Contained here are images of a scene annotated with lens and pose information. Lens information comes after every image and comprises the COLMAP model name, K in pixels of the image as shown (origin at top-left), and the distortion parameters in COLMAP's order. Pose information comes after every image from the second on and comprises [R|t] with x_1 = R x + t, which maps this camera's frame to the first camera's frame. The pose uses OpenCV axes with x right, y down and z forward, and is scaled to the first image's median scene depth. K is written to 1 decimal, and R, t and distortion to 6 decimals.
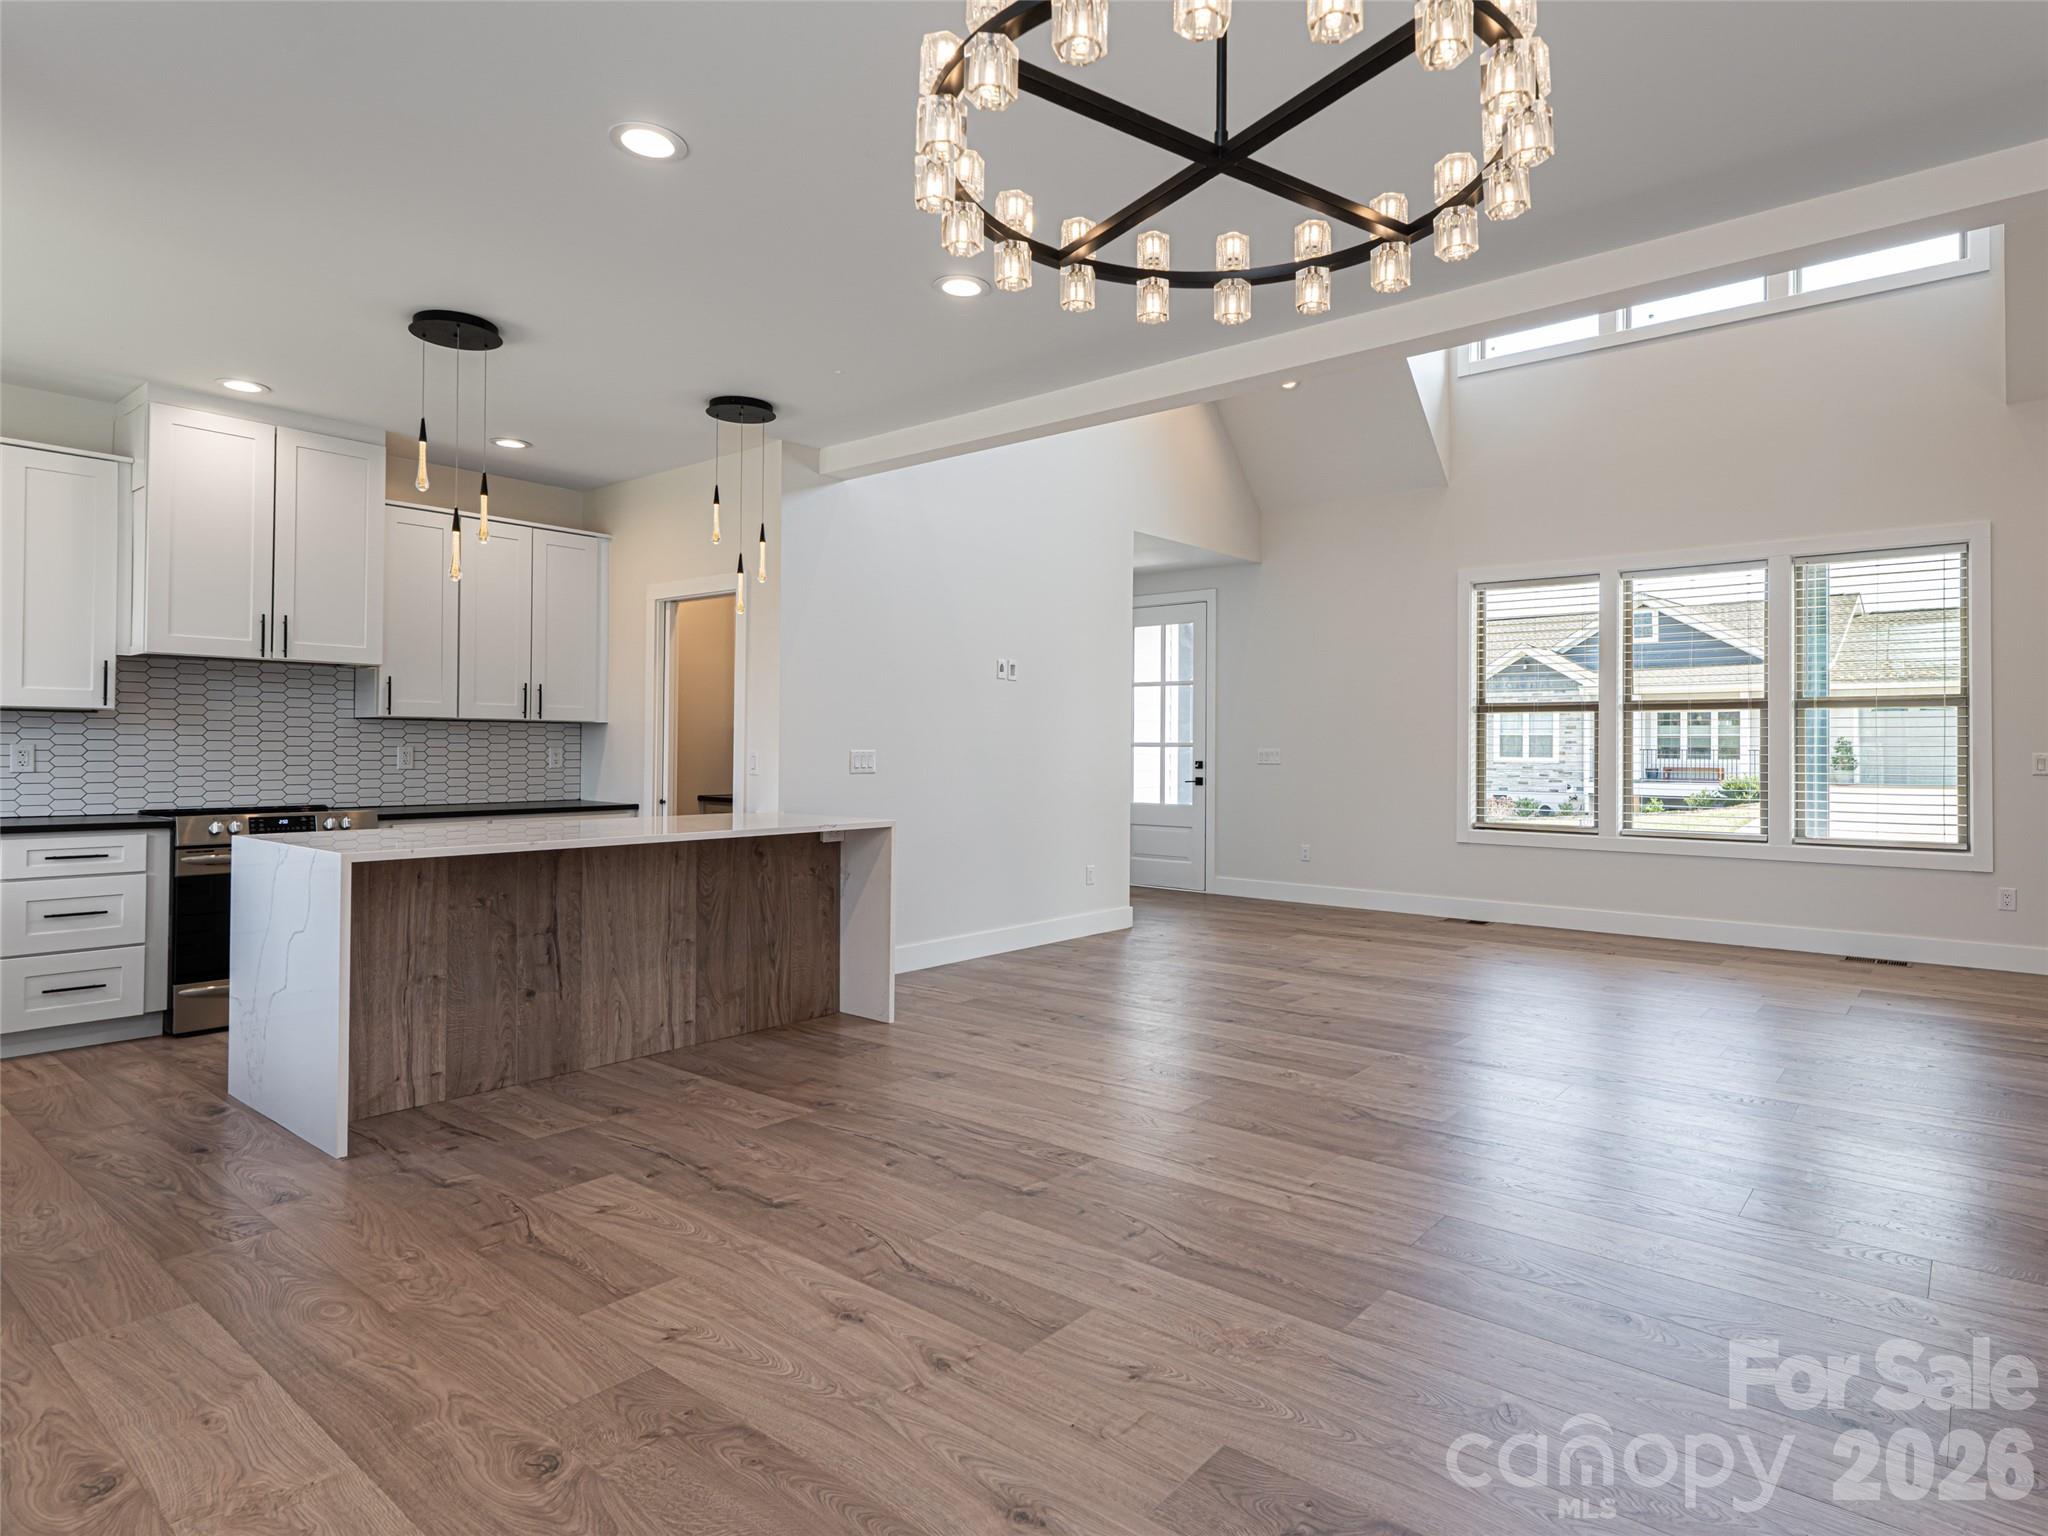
lens RADIAL K [[1147.4, 0, 1067.2], [0, 1147.4, 755.8], [0, 0, 1]] dist [-0.008518, 0.001878]
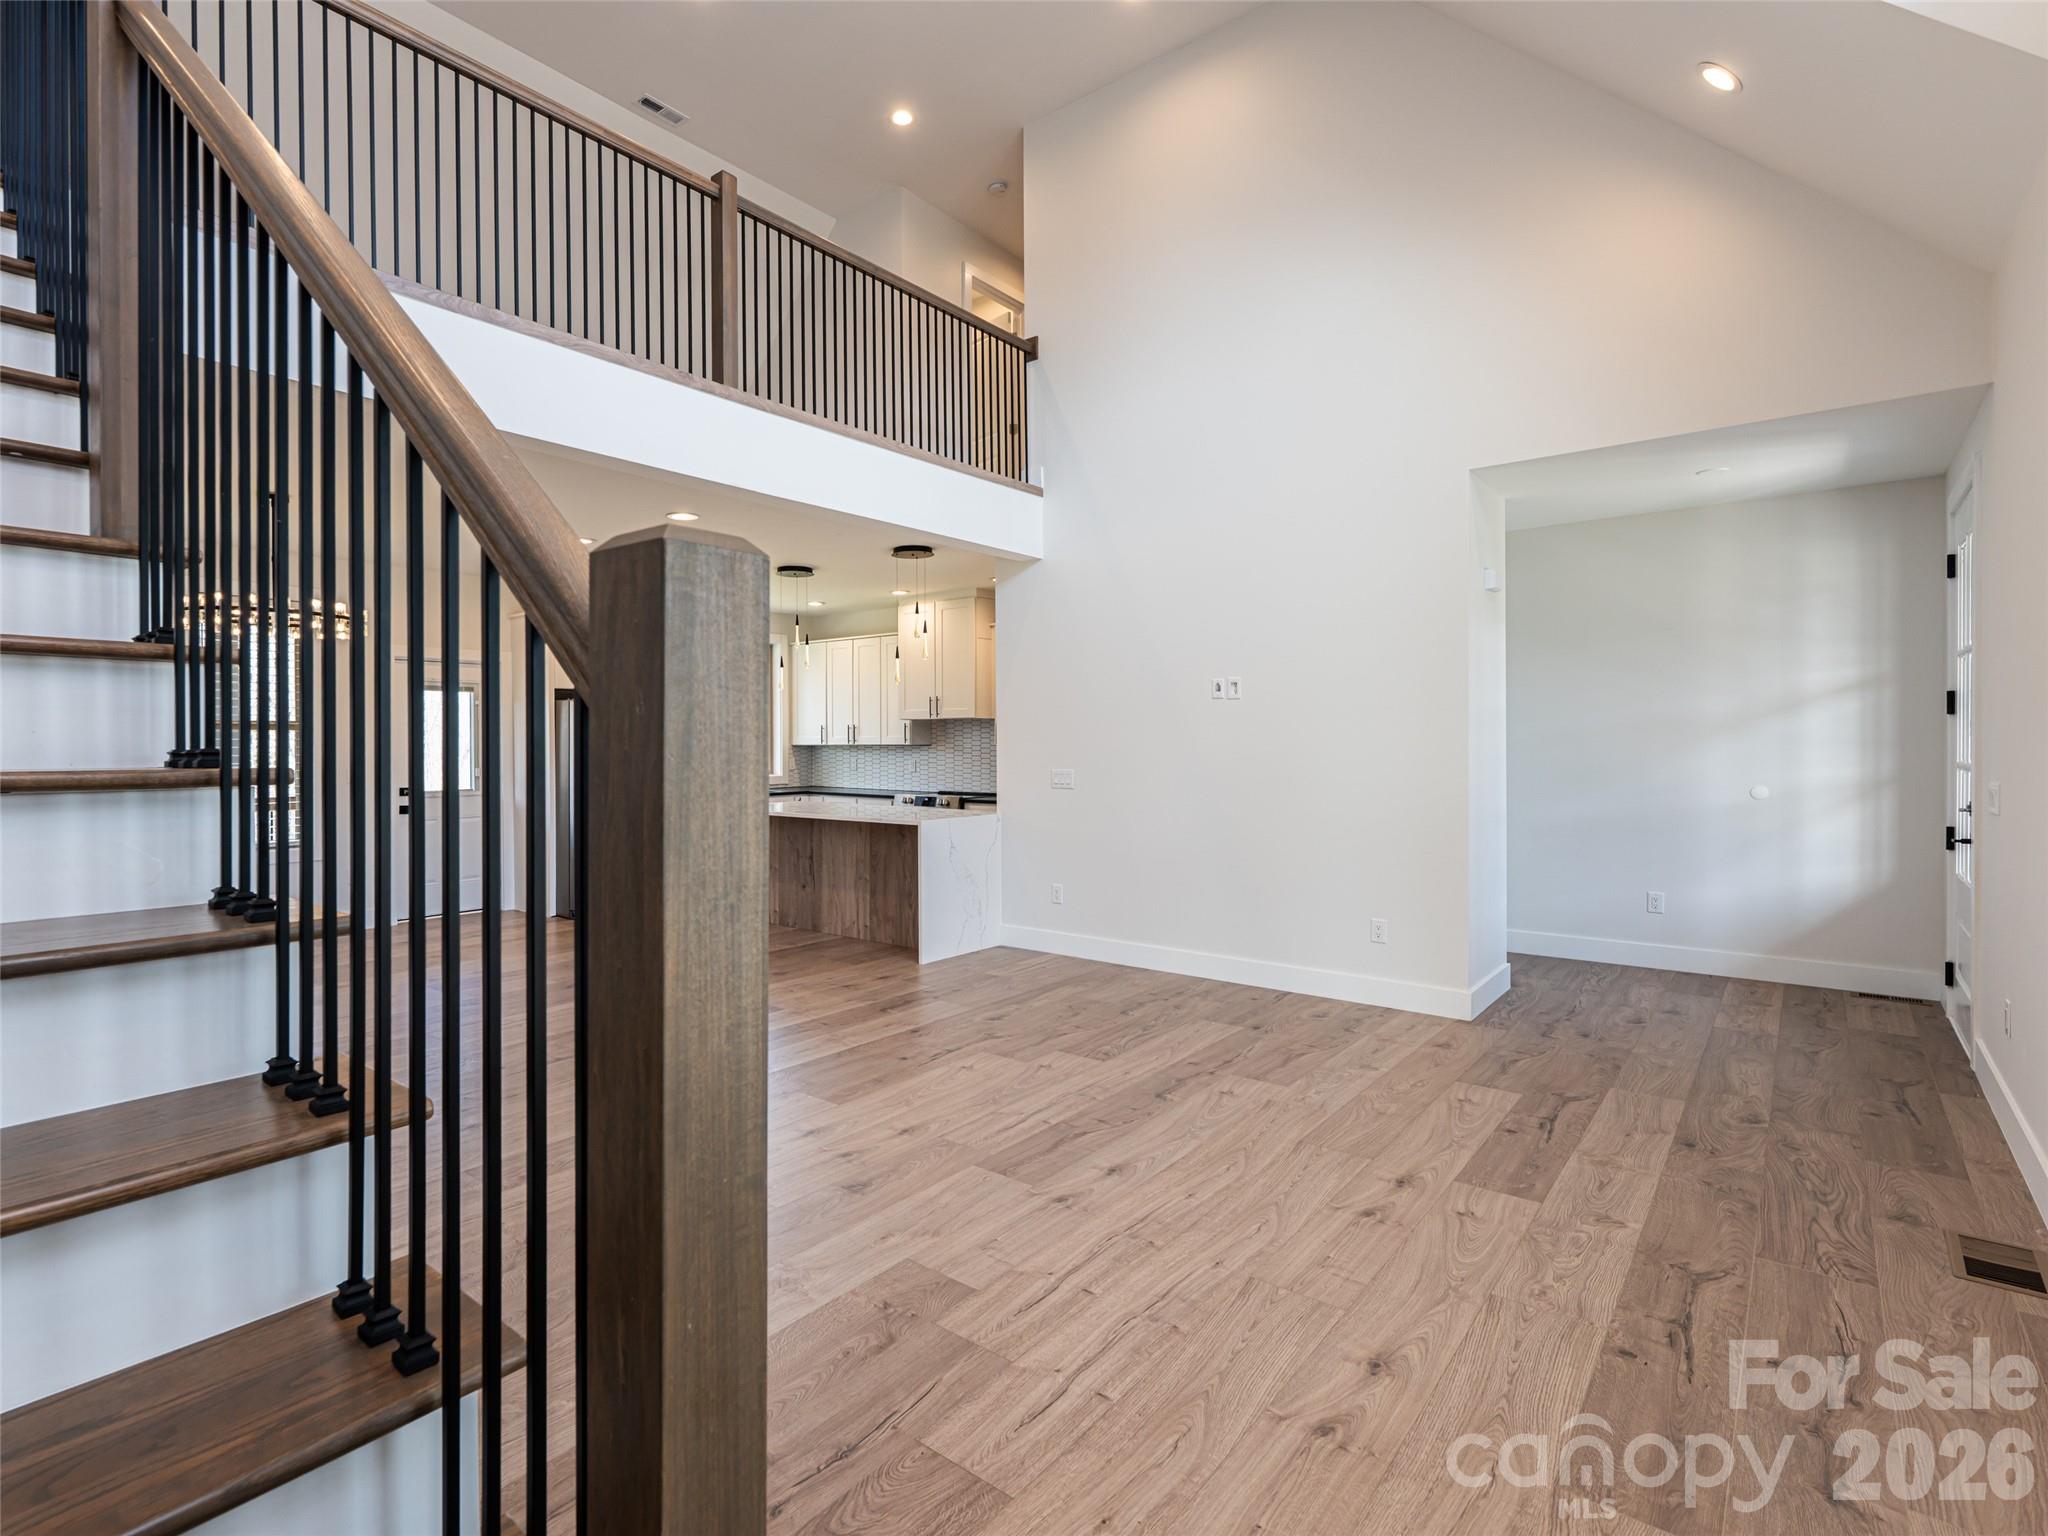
lens RADIAL K [[1026.9, 0, 923.8], [0, 1026.9, 751.6], [0, 0, 1]] dist [0.002471, -0.000587]
pose [[-0.042507, 0.004872, -0.999084, 1.360859], [-0.004324, 0.999978, 0.005061, -0.043444], [0.999087, 0.004535, -0.042485, 1.296701]]
